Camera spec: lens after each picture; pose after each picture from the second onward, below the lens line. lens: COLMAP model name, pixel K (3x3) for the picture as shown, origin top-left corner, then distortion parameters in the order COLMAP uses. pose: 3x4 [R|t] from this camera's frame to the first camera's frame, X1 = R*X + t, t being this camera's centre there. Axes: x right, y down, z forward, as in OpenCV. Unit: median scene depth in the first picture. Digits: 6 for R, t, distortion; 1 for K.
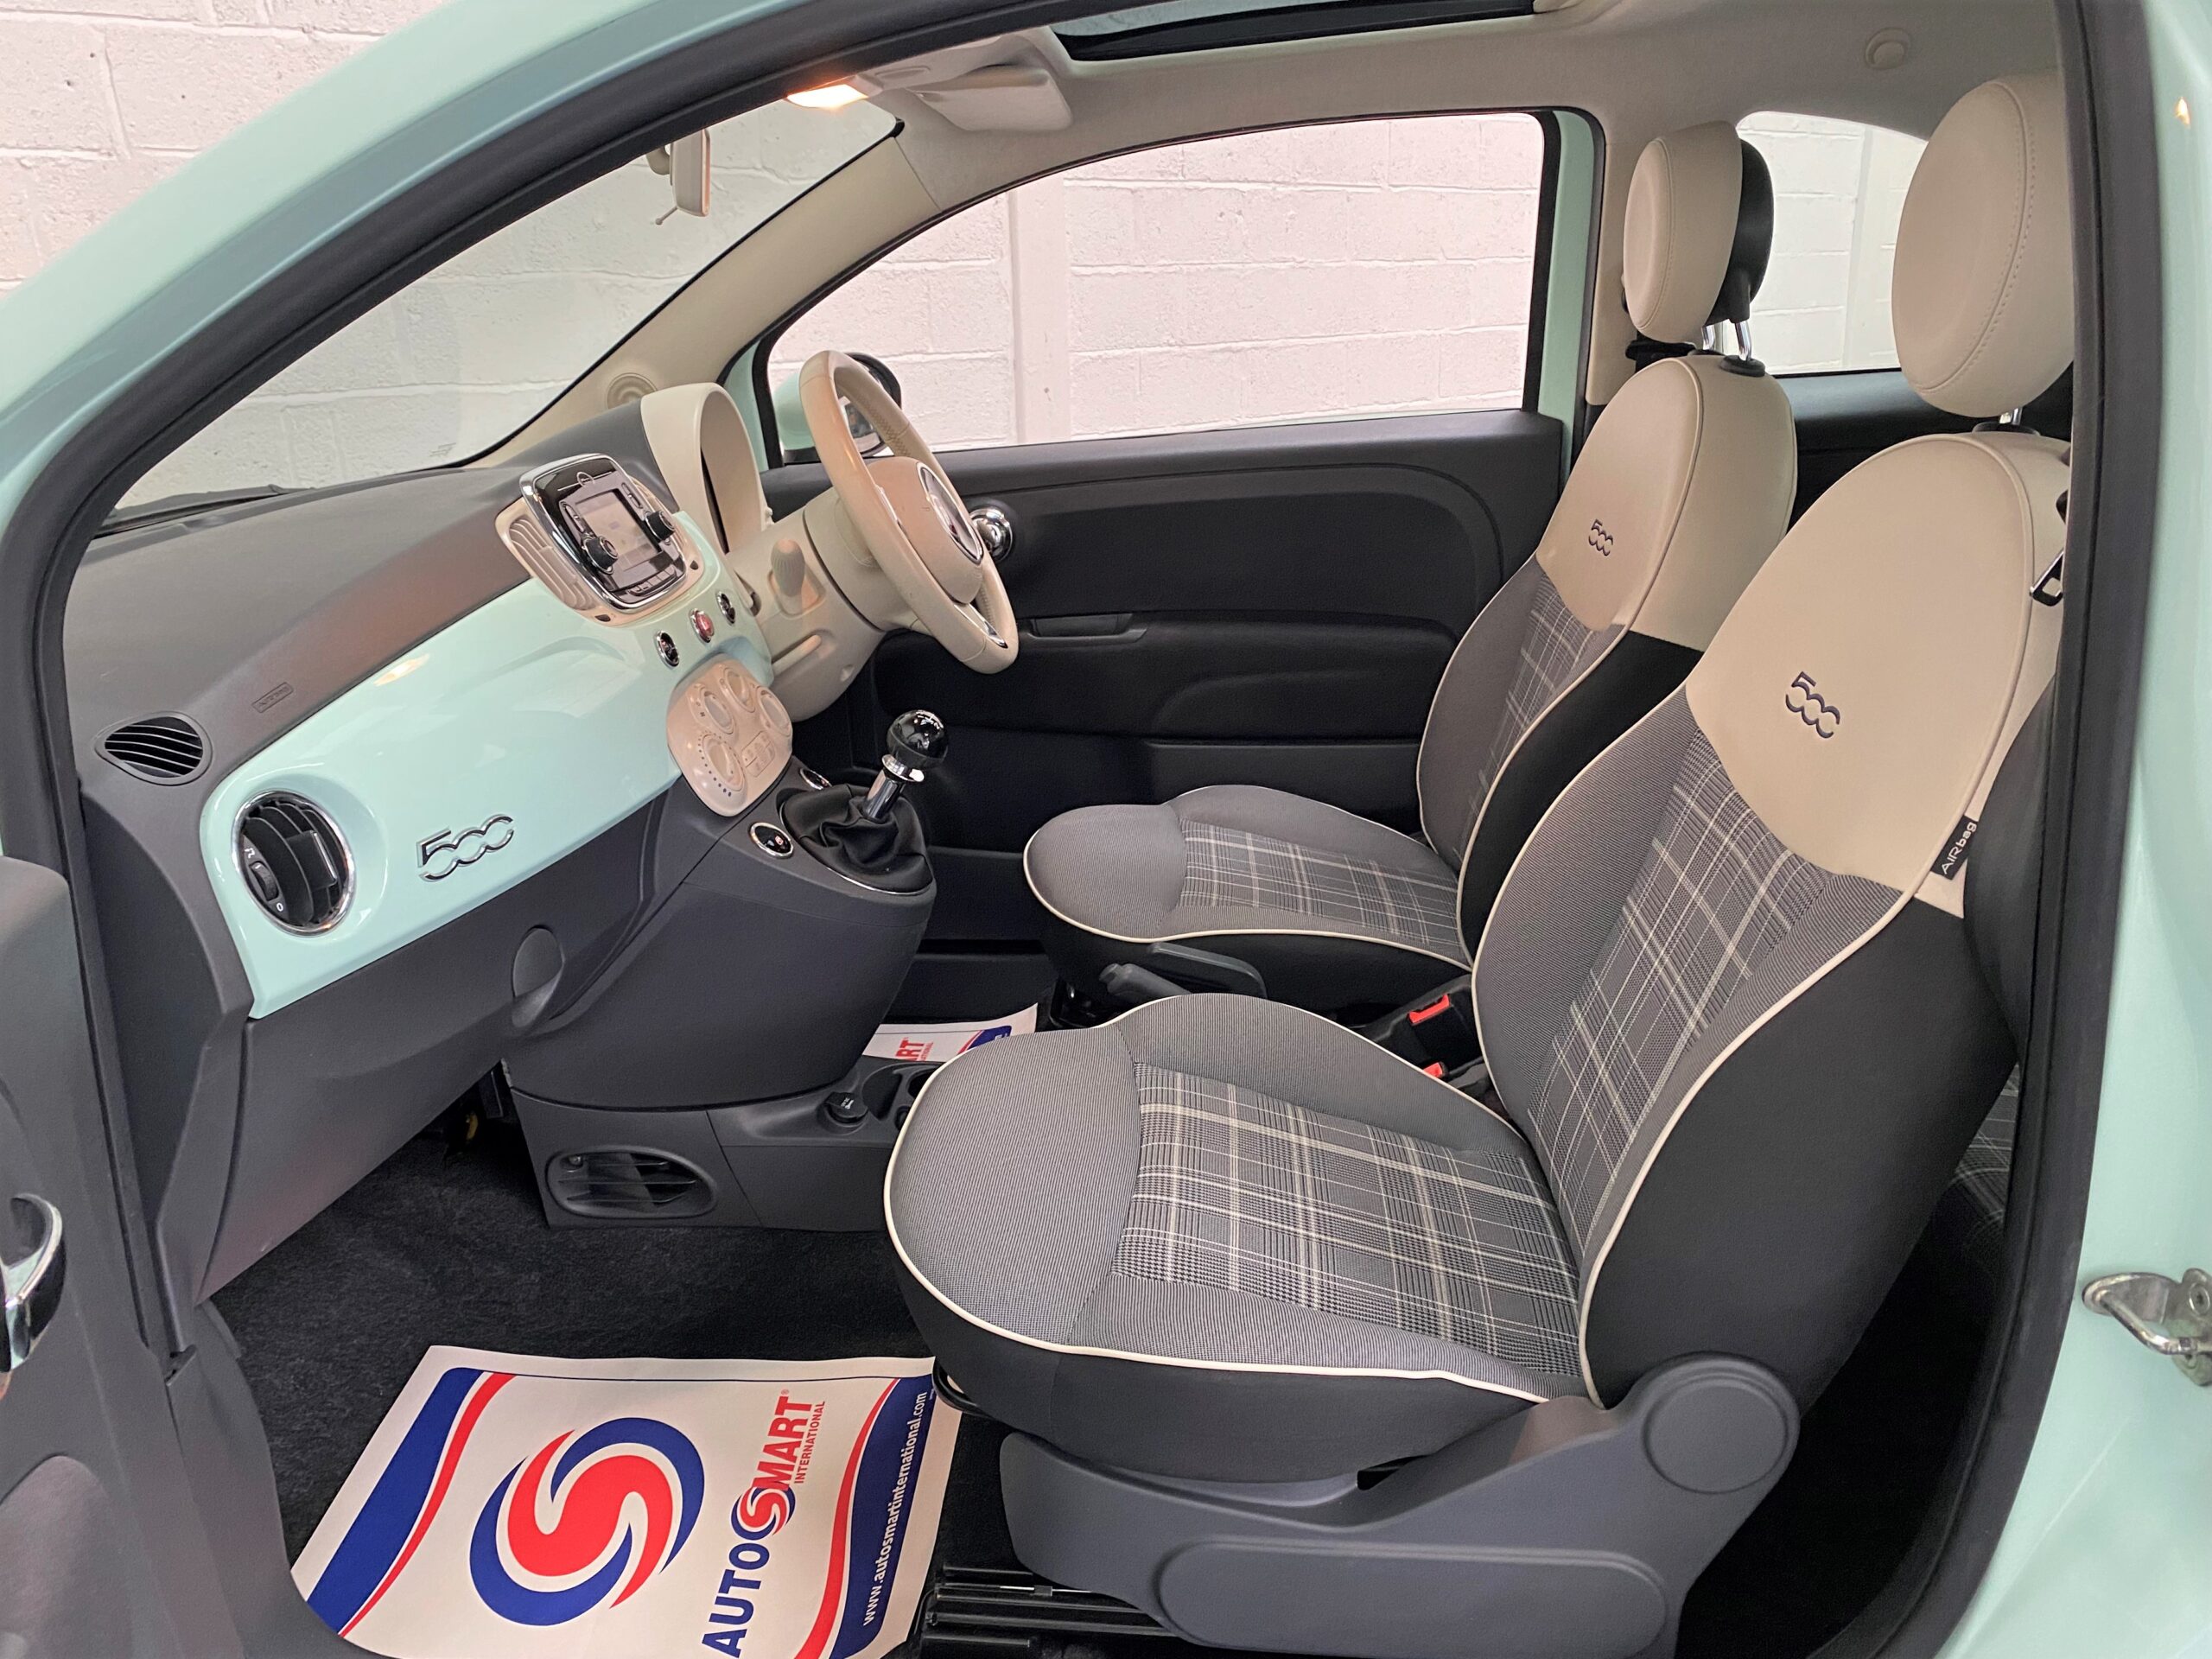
lens RADIAL K [[1726.2, 0, 1110.9], [0, 1726.2, 790.2], [0, 0, 1]] dist [0.034060, -0.040055]
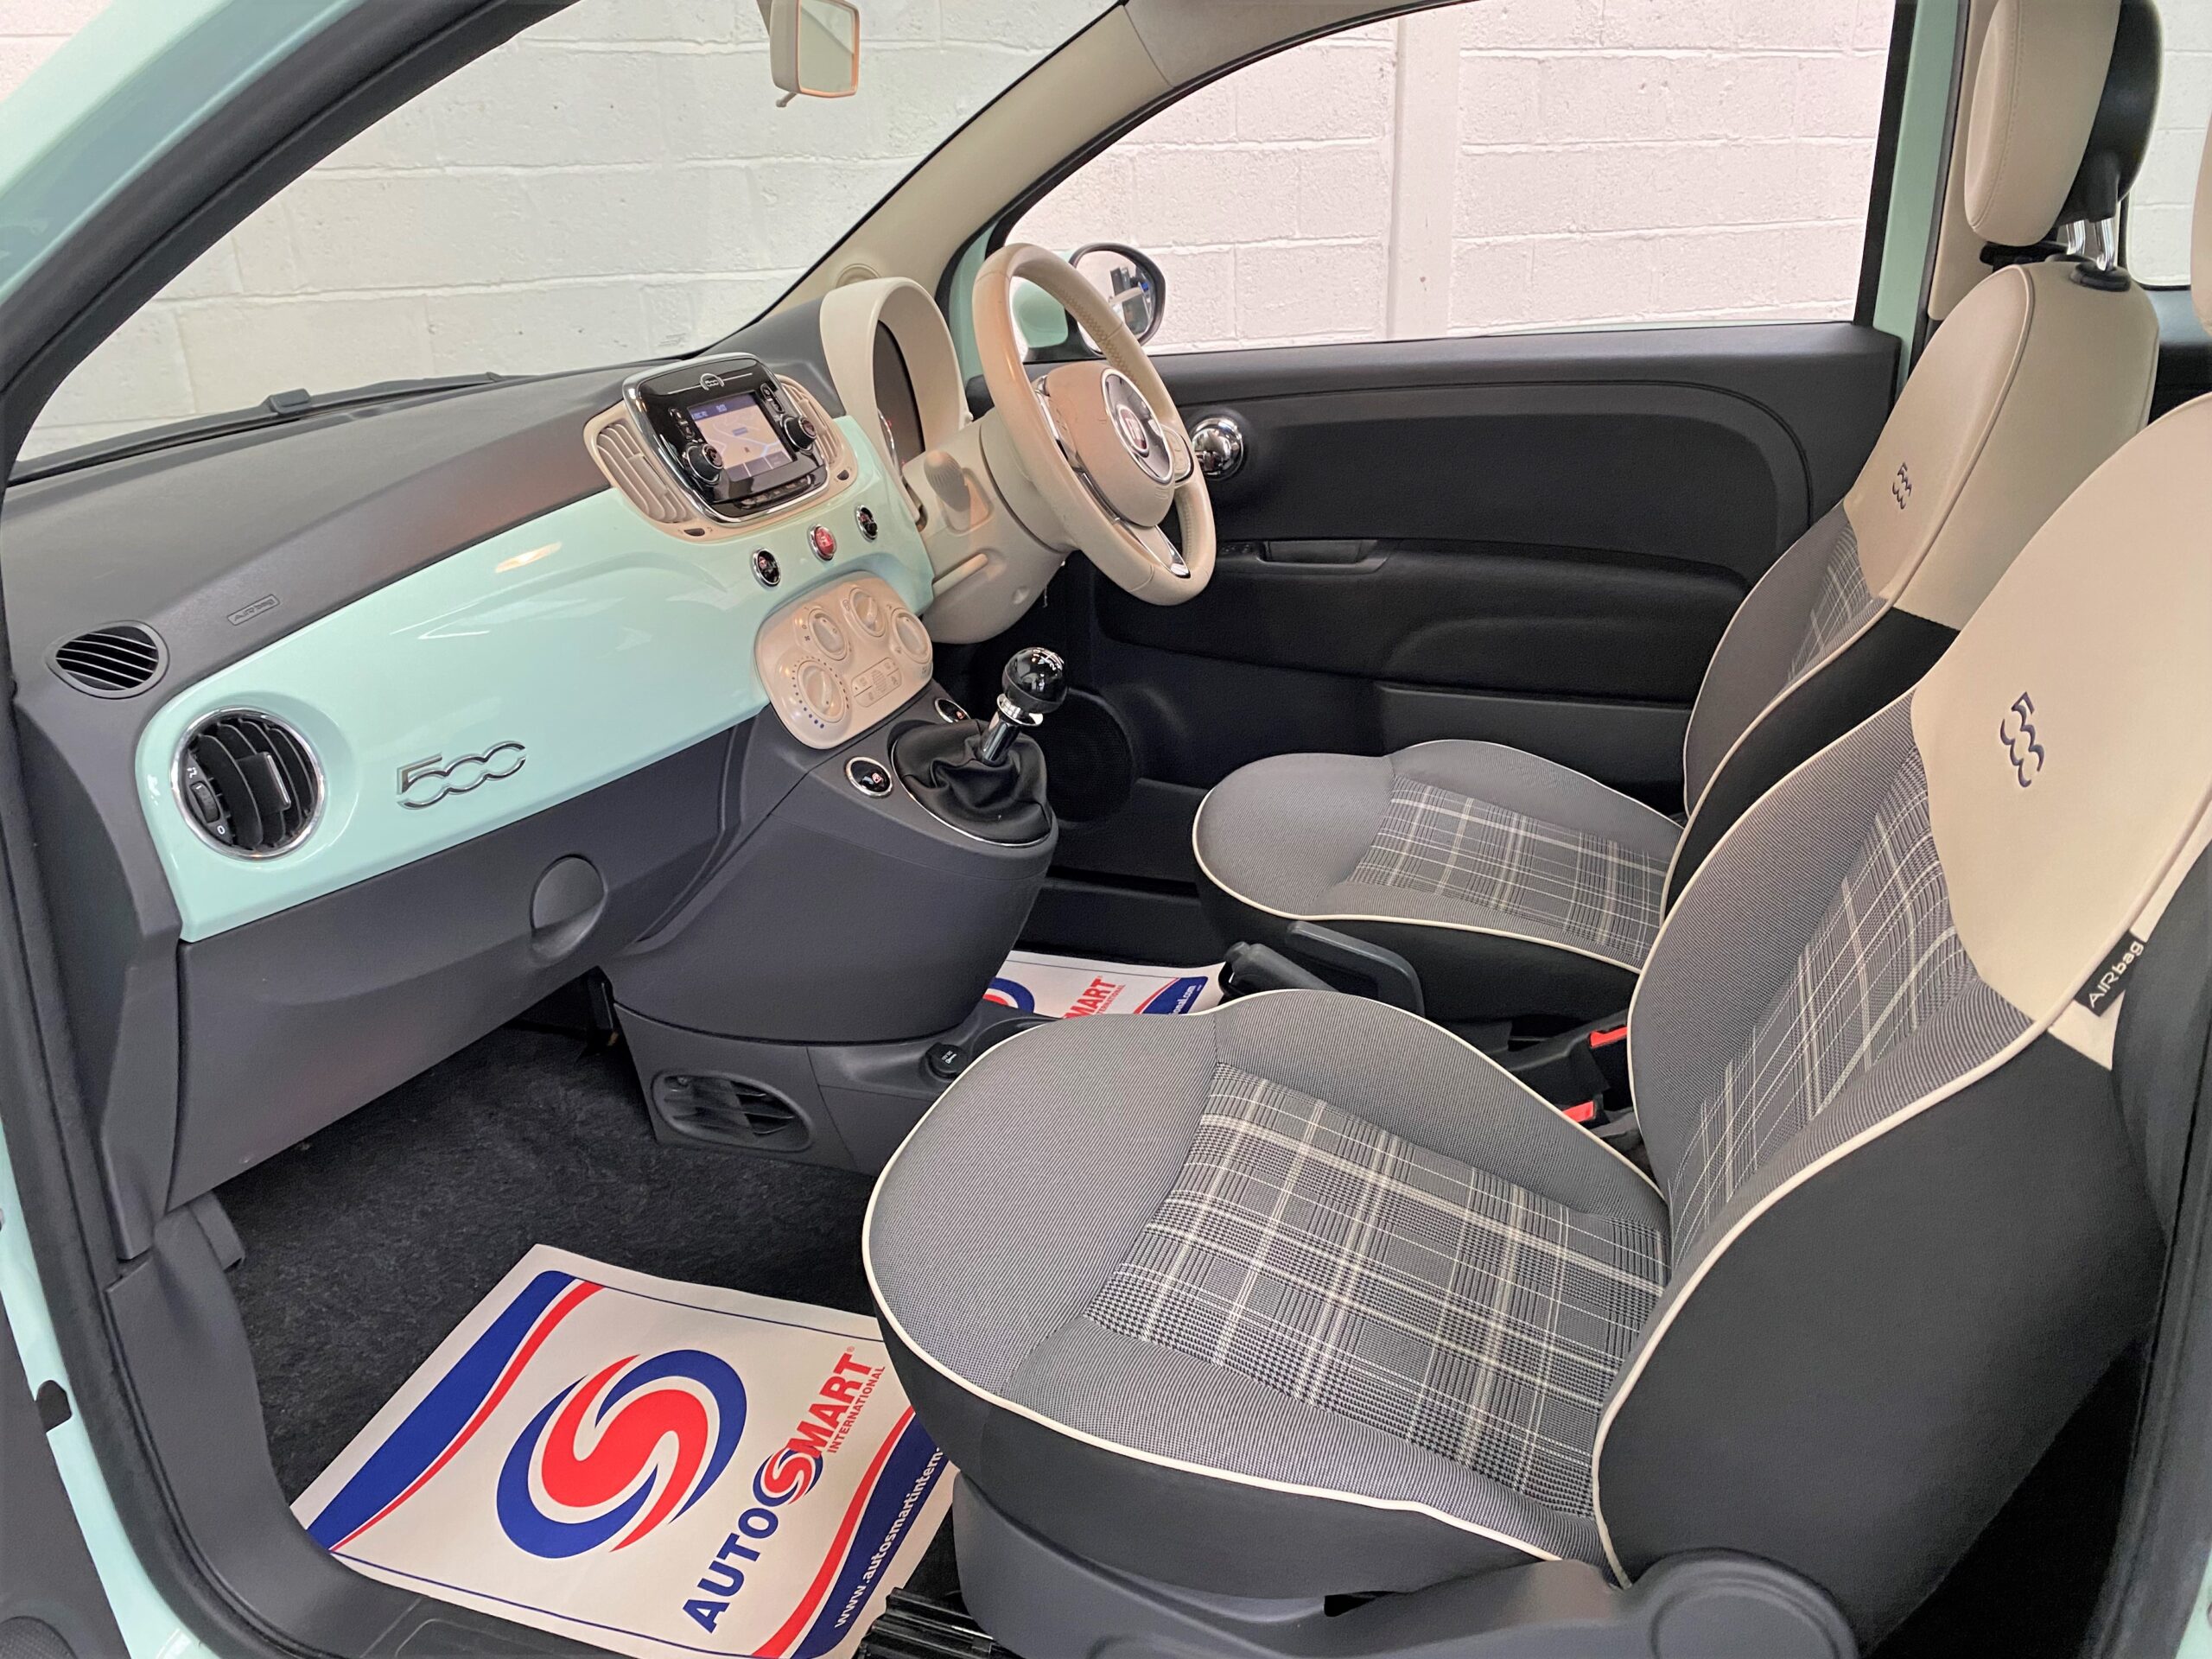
lens RADIAL K [[1726.2, 0, 1110.9], [0, 1726.2, 790.2], [0, 0, 1]] dist [0.034060, -0.040055]
pose [[0.965920, 0.088227, -0.243339, 0.156015], [-0.072783, 0.994763, 0.071762, -0.039965], [0.248396, -0.051606, 0.967283, 0.121995]]
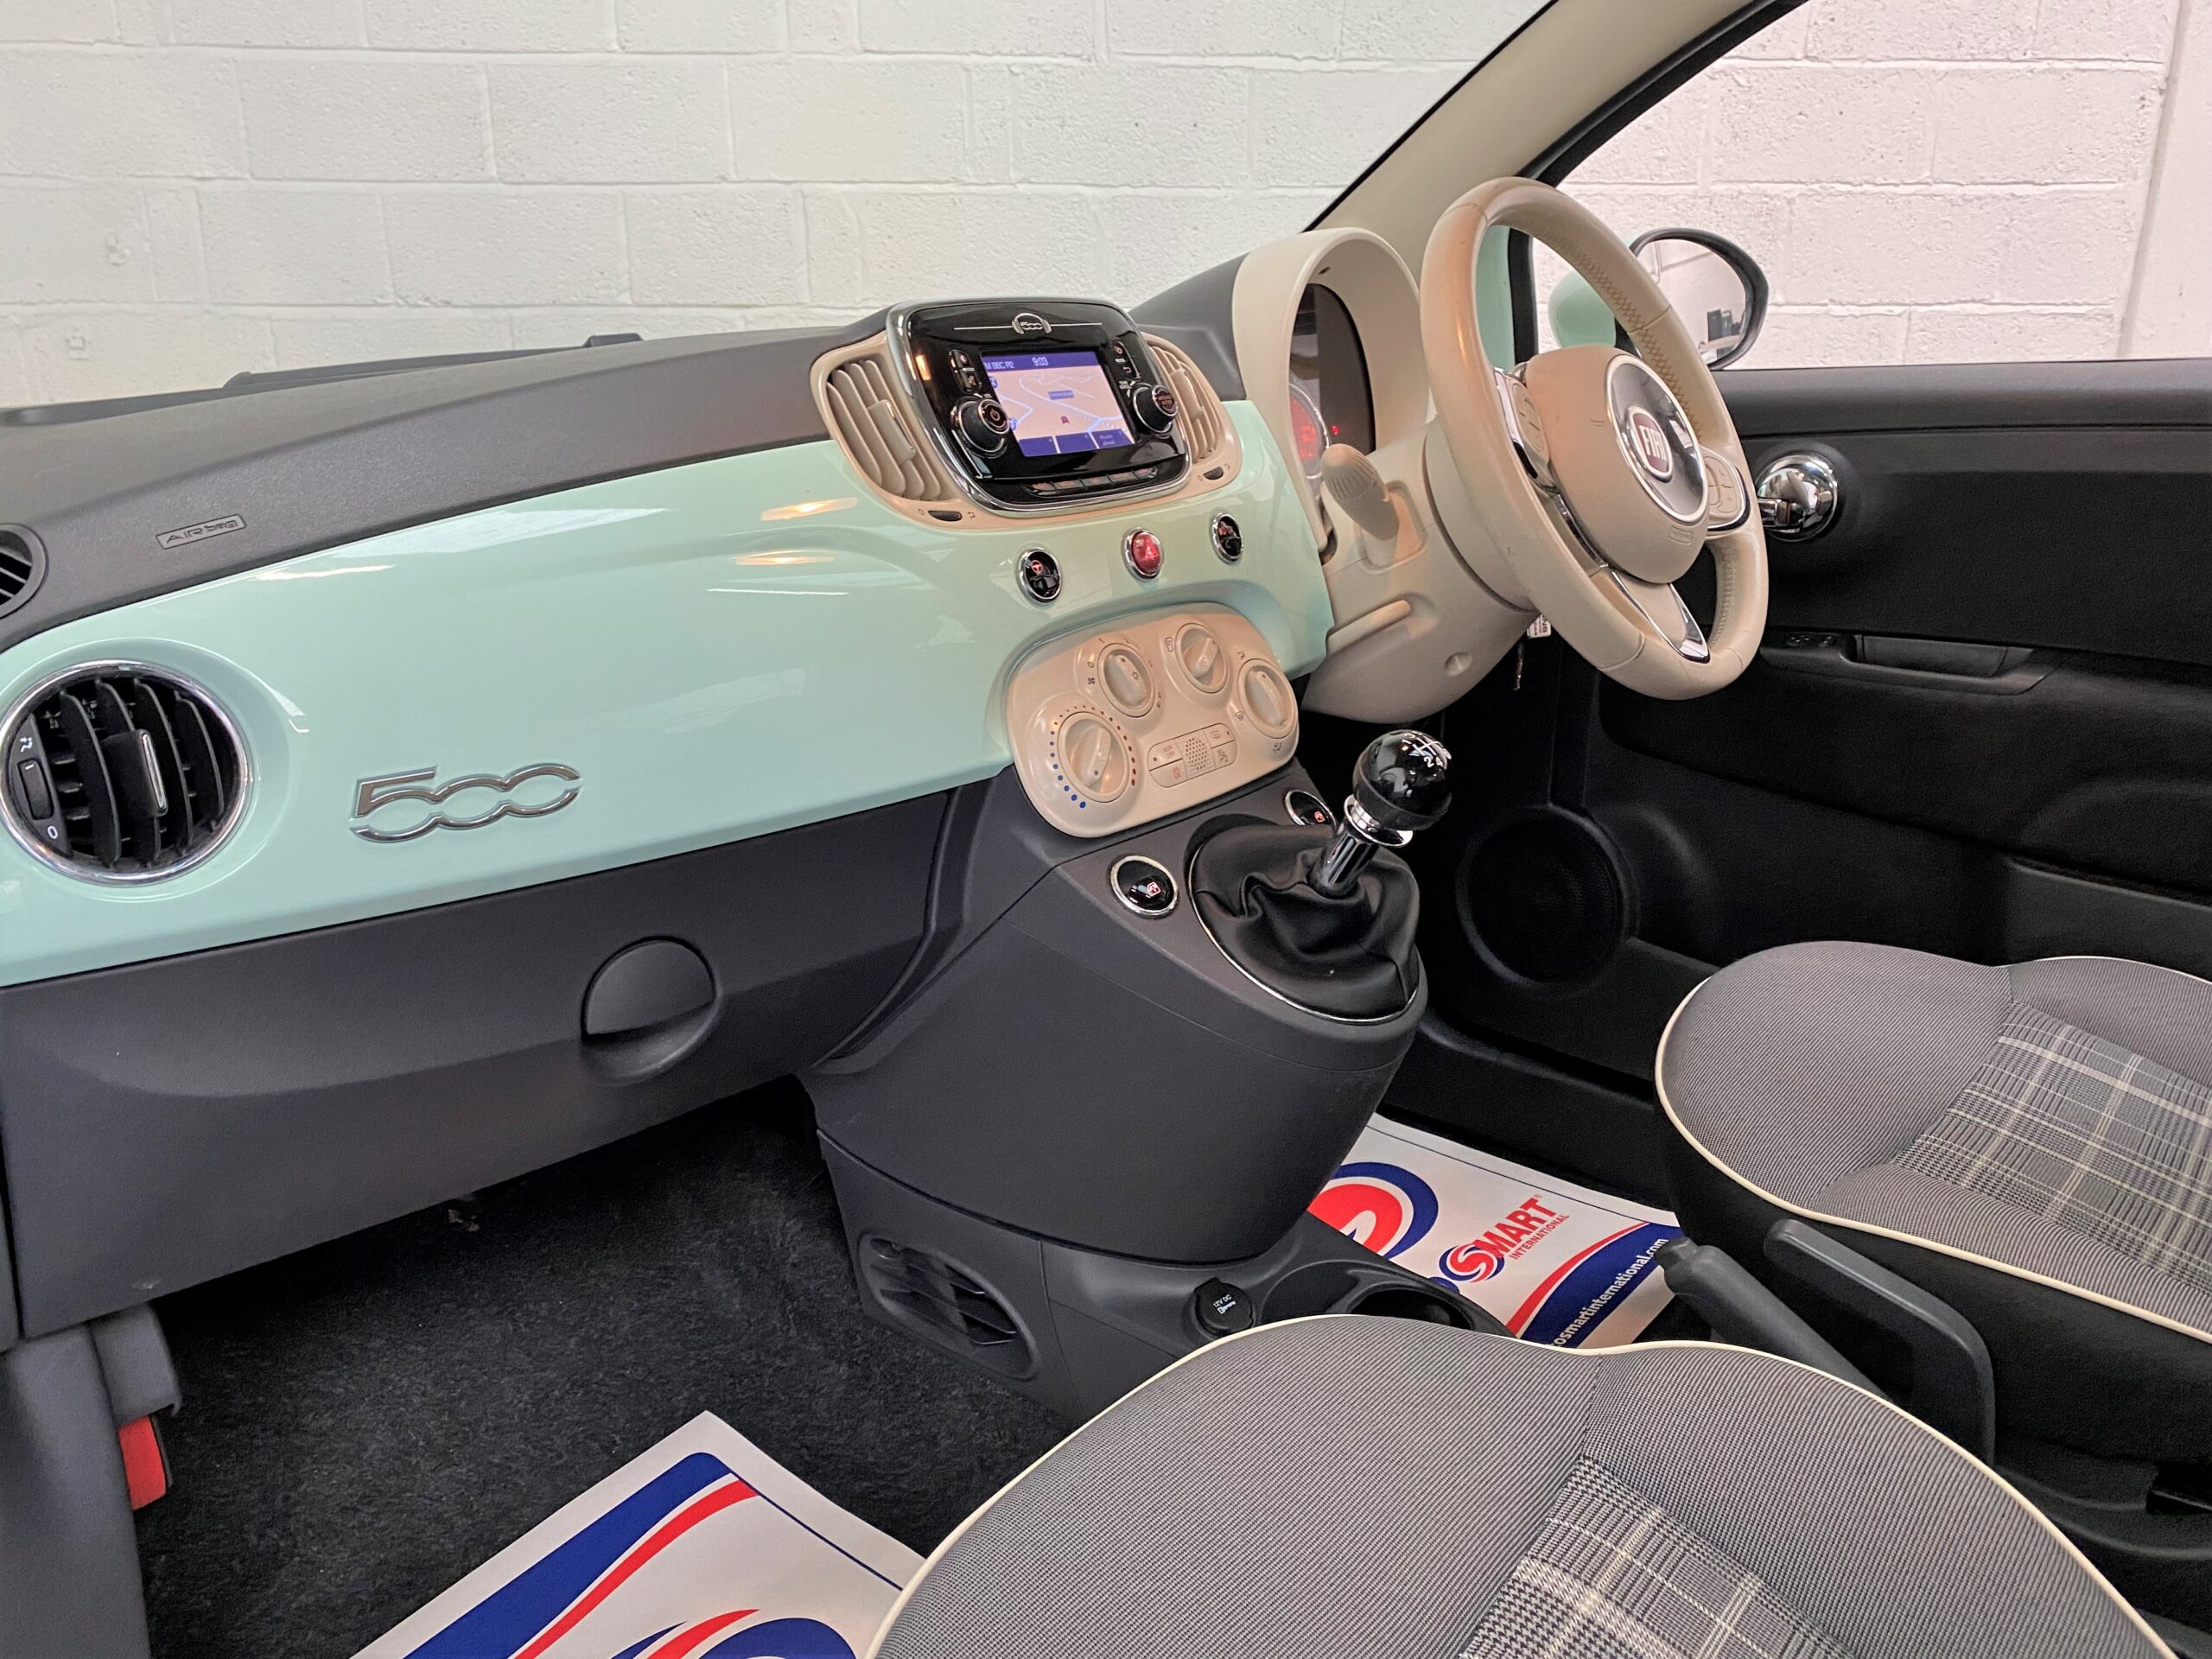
lens RADIAL K [[1711.8, 0, 1104.0], [0, 1711.8, 781.5], [0, 0, 1]] dist [0.007027, -0.001638]
pose [[0.802355, 0.191453, -0.565307, 0.145043], [-0.188790, 0.979935, 0.063920, -0.047149], [0.566202, 0.055438, 0.822400, 0.448423]]
